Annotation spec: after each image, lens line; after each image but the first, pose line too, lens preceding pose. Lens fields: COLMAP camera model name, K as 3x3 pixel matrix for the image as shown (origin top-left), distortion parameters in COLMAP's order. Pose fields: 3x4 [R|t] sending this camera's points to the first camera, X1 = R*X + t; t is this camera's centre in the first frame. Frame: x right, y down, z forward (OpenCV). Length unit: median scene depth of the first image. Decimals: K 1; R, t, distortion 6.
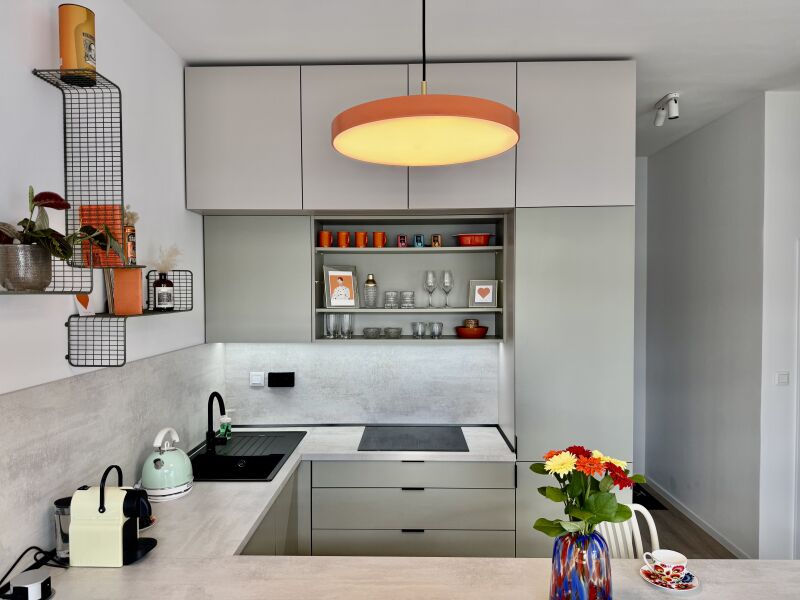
lens RADIAL K [[566.4, 0, 399.7], [0, 566.4, 305.0], [0, 0, 1]] dist [0.117503, -0.124828]
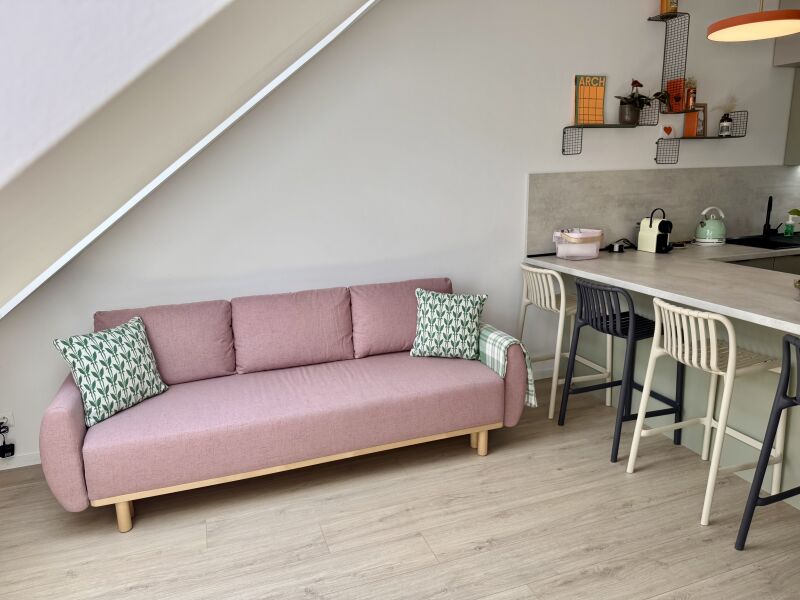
lens RADIAL K [[579.8, 0, 400.0], [0, 579.8, 300.0], [0, 0, 1]] dist [0.064965, -0.076580]
pose [[0.367976, 0.205238, -0.906902, 0.874668], [-0.003084, 0.975600, 0.219533, 0.097767], [0.929830, -0.077986, 0.359630, -0.515343]]
